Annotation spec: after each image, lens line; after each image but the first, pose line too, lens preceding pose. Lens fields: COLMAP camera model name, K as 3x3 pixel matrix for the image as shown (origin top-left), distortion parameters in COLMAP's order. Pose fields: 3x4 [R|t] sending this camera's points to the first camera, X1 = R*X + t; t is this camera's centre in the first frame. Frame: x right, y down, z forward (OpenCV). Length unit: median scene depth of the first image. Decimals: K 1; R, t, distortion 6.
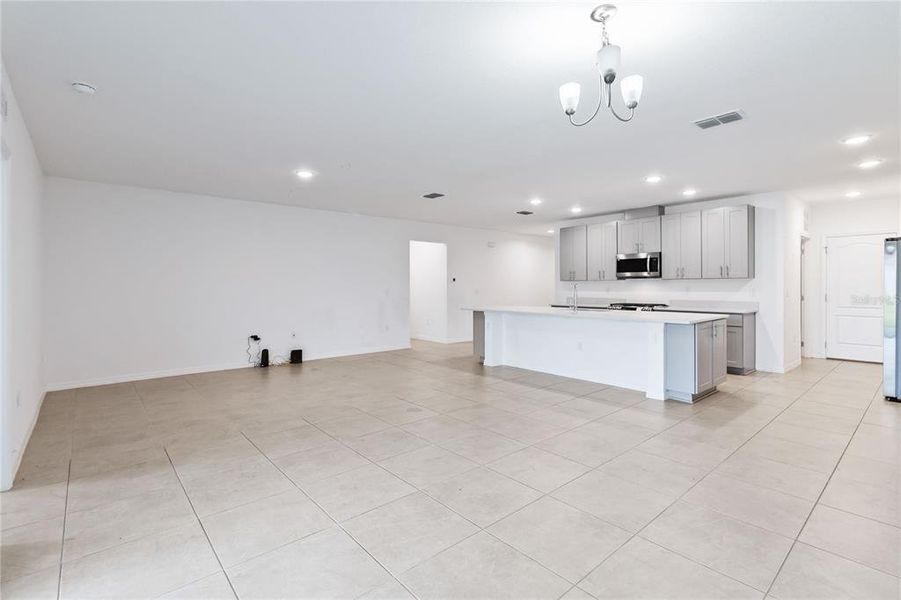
lens RADIAL K [[422.4, 0, 448.1], [0, 422.4, 285.2], [0, 0, 1]] dist [-0.000988, 0.000139]
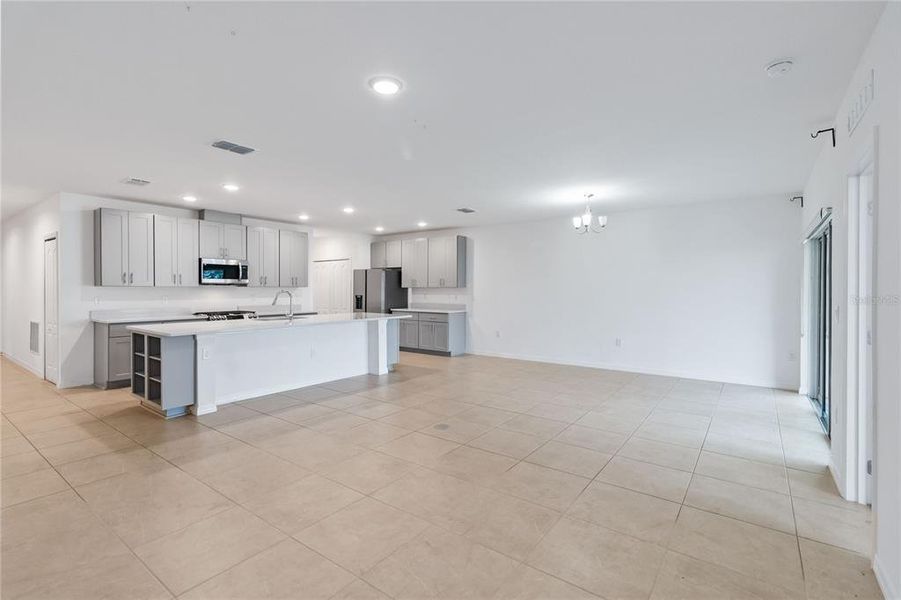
lens RADIAL K [[415.9, 0, 454.0], [0, 415.9, 291.3], [0, 0, 1]] dist [0.000349, 0.000430]
pose [[-0.227298, -0.002852, 0.973821, -0.640734], [-0.002328, 0.999994, 0.002386, -0.006668], [-0.973822, -0.001725, -0.227303, 0.766604]]
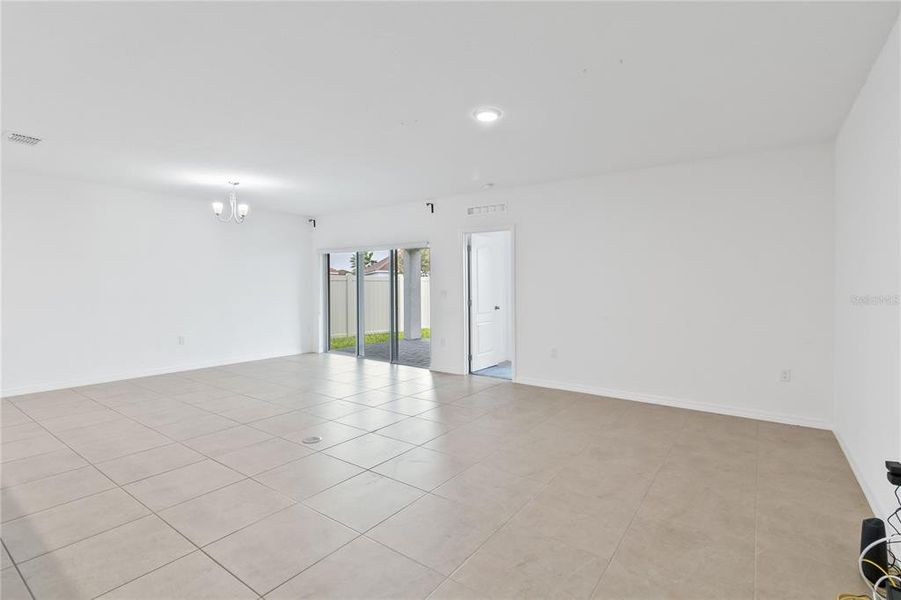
lens RADIAL K [[422.4, 0, 448.1], [0, 422.4, 285.2], [0, 0, 1]] dist [-0.000988, 0.000139]
pose [[-0.973518, -0.003248, -0.228586, -0.096841], [-0.002382, 0.999989, -0.004063, 0.000021], [0.228596, -0.003411, -0.973515, 1.197265]]
